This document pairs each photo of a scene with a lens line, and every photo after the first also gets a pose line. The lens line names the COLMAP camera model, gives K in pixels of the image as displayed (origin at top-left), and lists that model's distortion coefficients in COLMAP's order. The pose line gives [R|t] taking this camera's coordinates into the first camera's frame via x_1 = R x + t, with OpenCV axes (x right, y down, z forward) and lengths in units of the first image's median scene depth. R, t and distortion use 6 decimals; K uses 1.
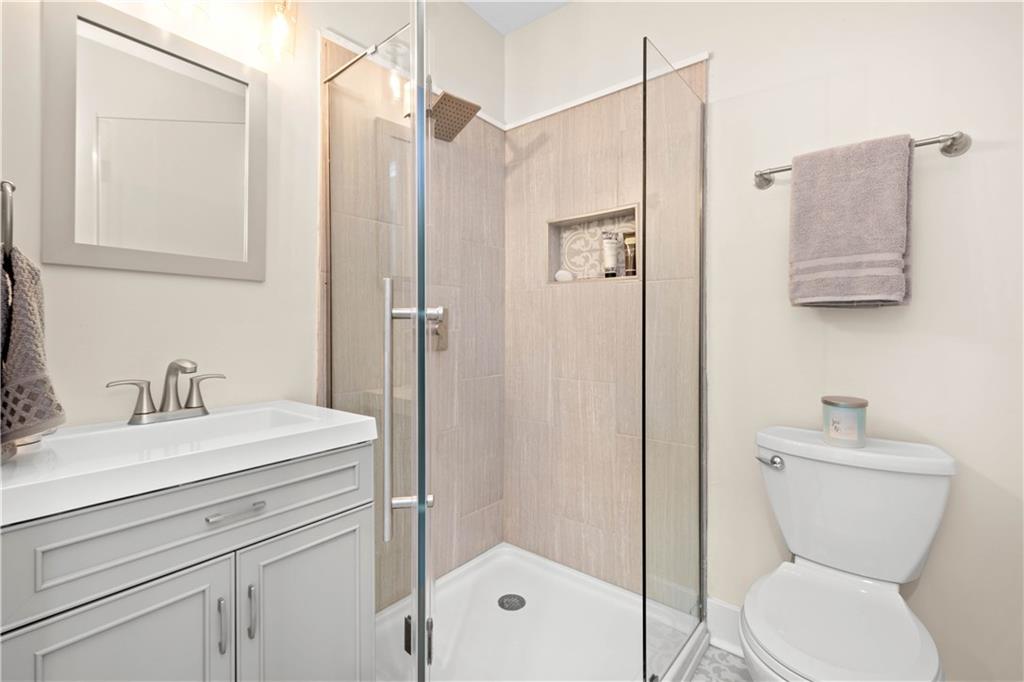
lens RADIAL K [[456.9, 0, 509.0], [0, 456.9, 335.1], [0, 0, 1]] dist [0.013893, -0.002058]
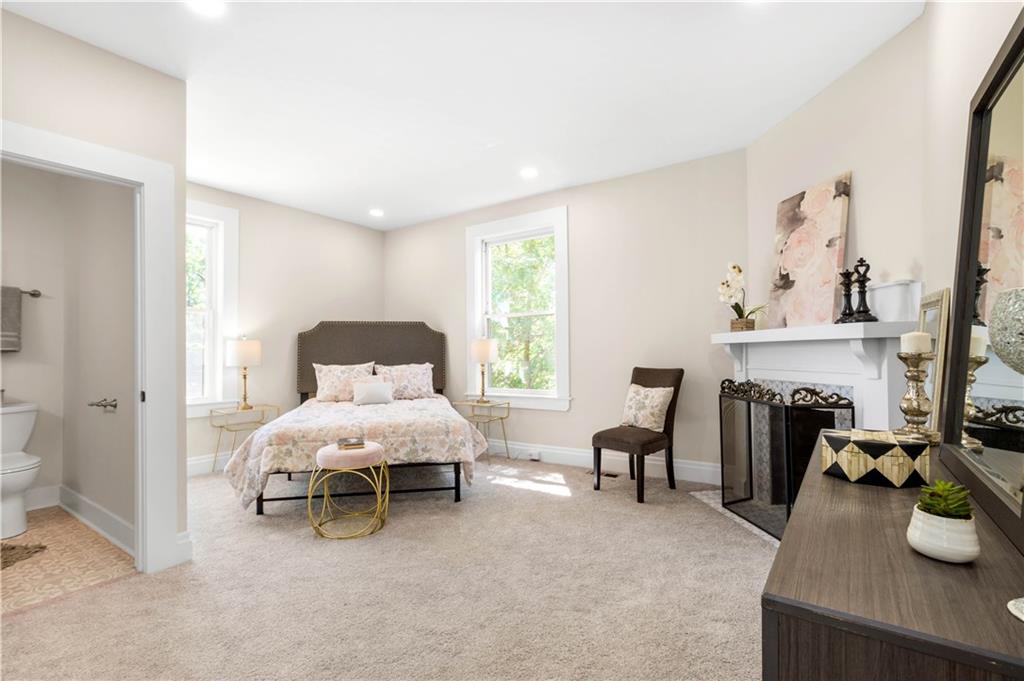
lens RADIAL K [[456.9, 0, 510.9], [0, 456.9, 341.3], [0, 0, 1]] dist [0.013893, -0.002058]
pose [[-0.092429, 0.012851, 0.995636, -2.110997], [0.019481, 0.999749, -0.011096, -0.038289], [-0.995529, 0.018371, -0.092656, -1.620003]]
